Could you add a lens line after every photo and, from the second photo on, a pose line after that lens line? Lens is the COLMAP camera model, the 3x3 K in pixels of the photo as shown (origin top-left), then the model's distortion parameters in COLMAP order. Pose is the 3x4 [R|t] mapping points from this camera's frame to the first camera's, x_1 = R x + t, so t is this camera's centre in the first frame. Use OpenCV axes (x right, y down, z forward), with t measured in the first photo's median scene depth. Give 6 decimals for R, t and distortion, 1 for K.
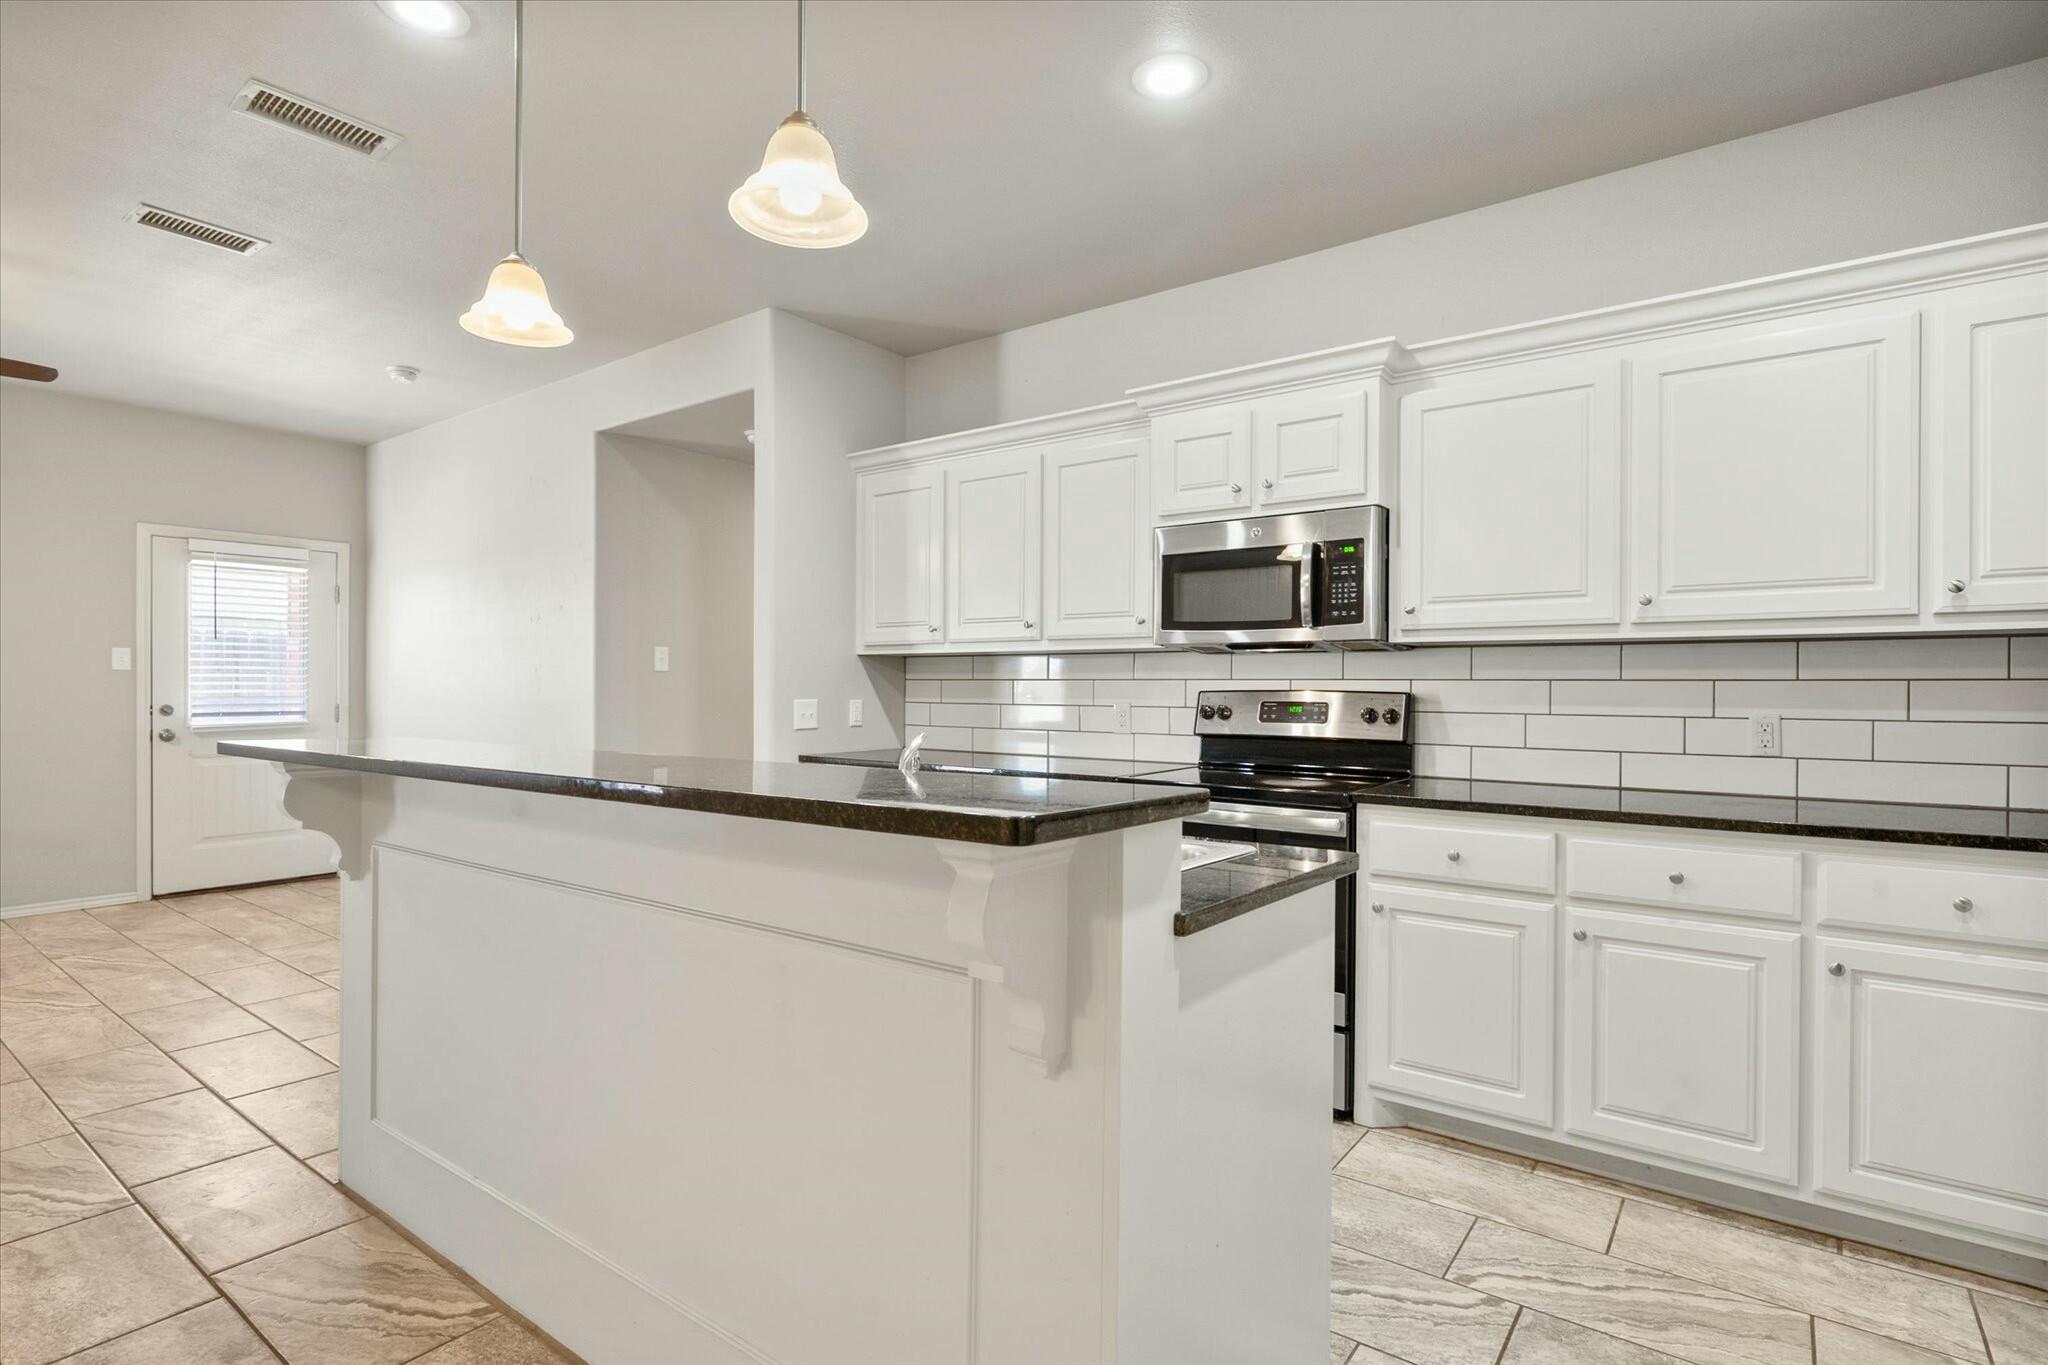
lens RADIAL K [[1050.9, 0, 992.8], [0, 1050.9, 686.0], [0, 0, 1]] dist [0.000761, -0.000789]
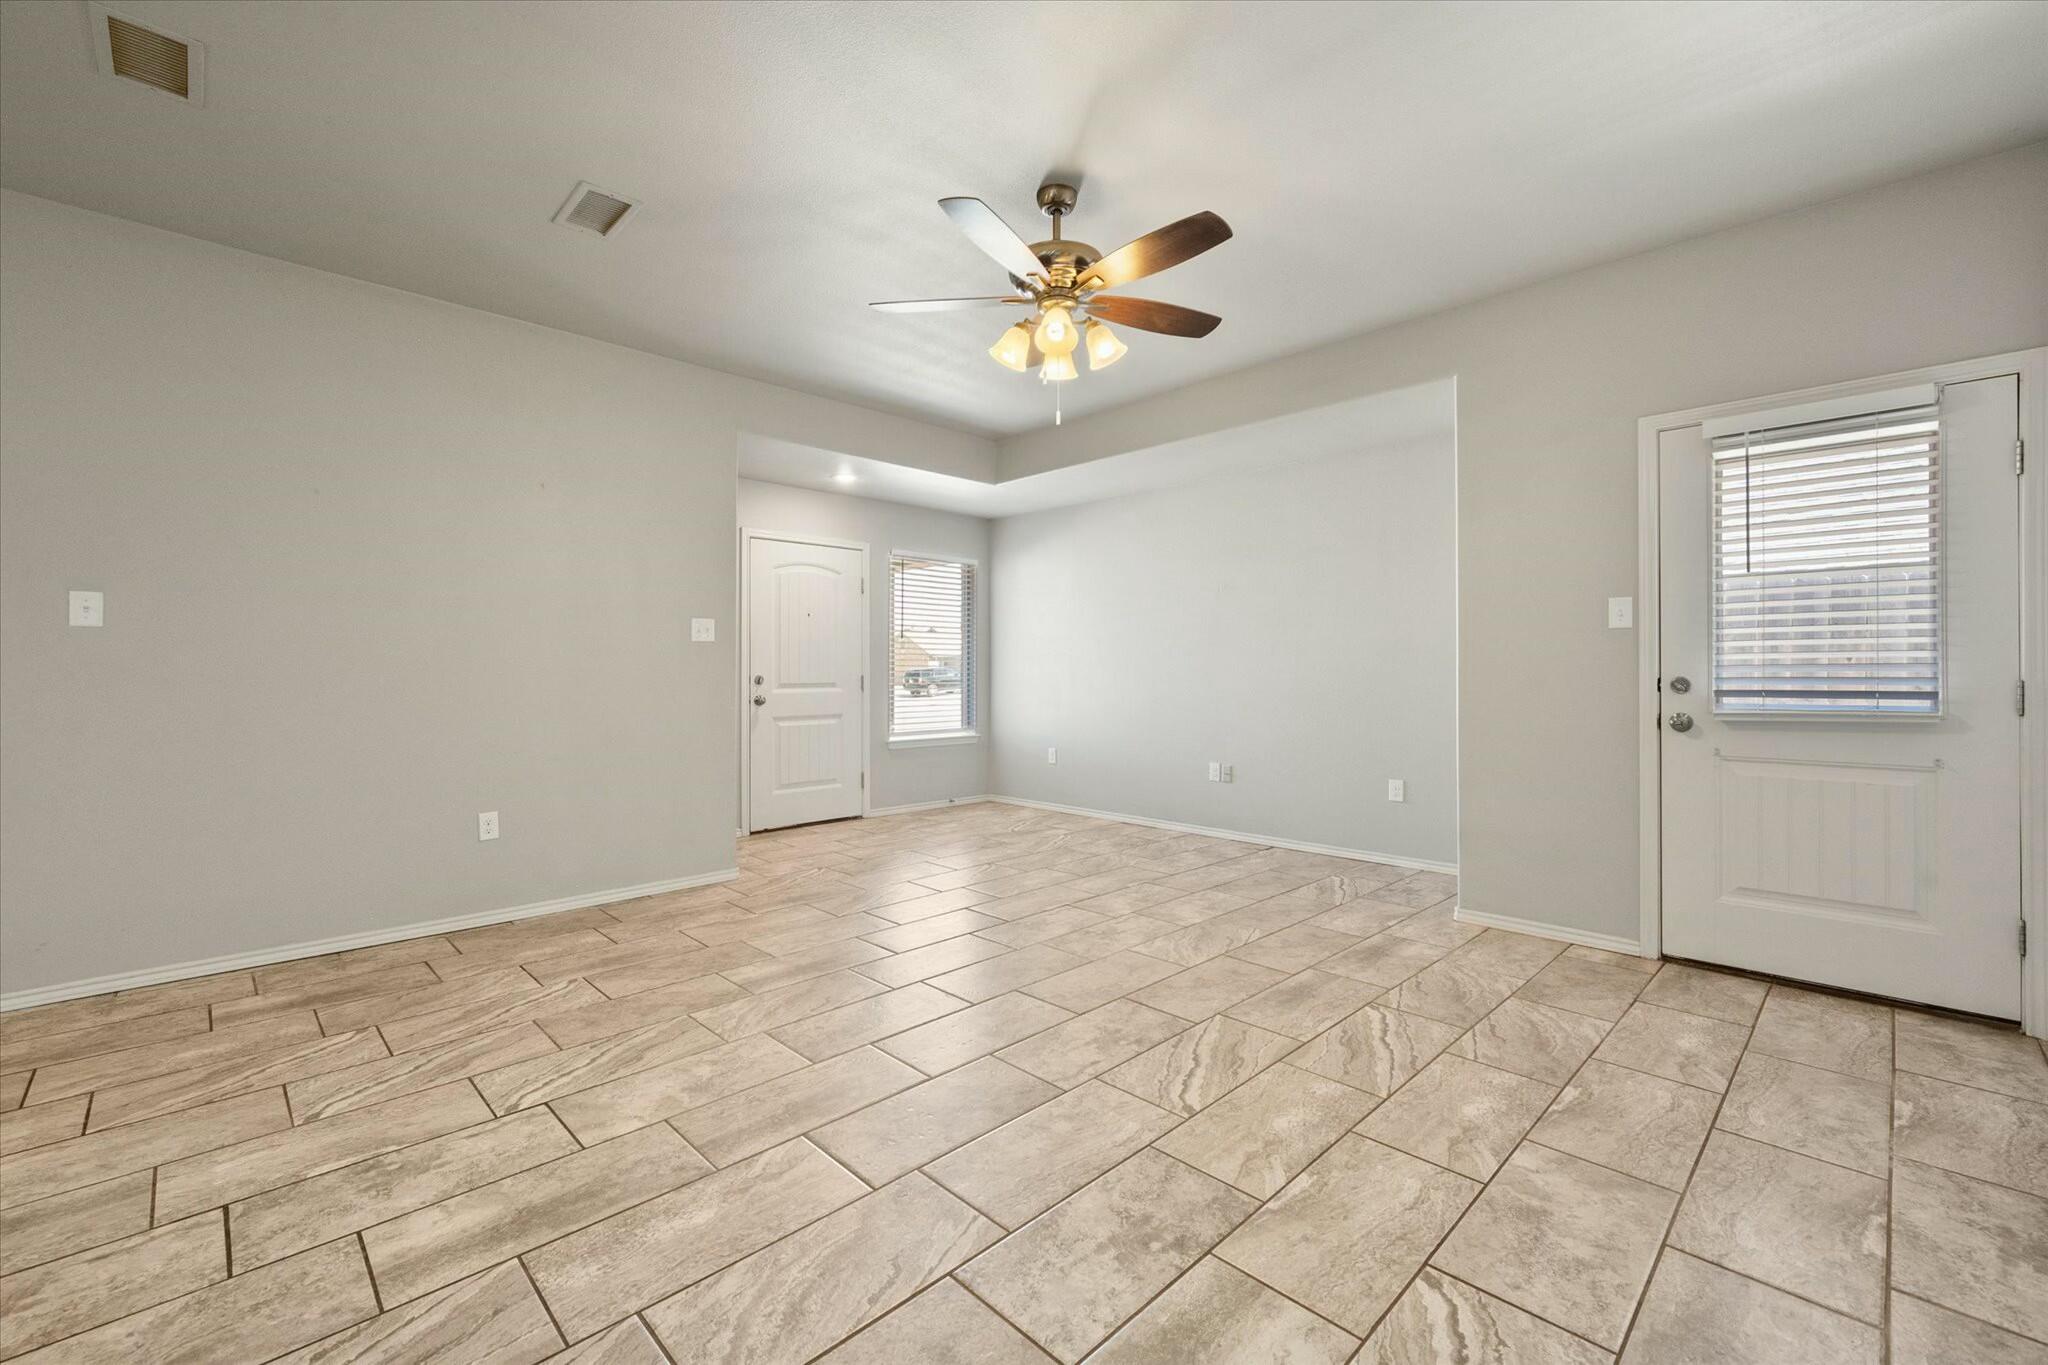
lens RADIAL K [[851.2, 0, 1031.0], [0, 851.2, 667.1], [0, 0, 1]] dist [-0.002887, 0.000707]
pose [[-0.120124, -0.010237, -0.992706, -0.366788], [0.009507, 0.999889, -0.011461, 0.025823], [0.992713, -0.010814, -0.120013, 1.216874]]
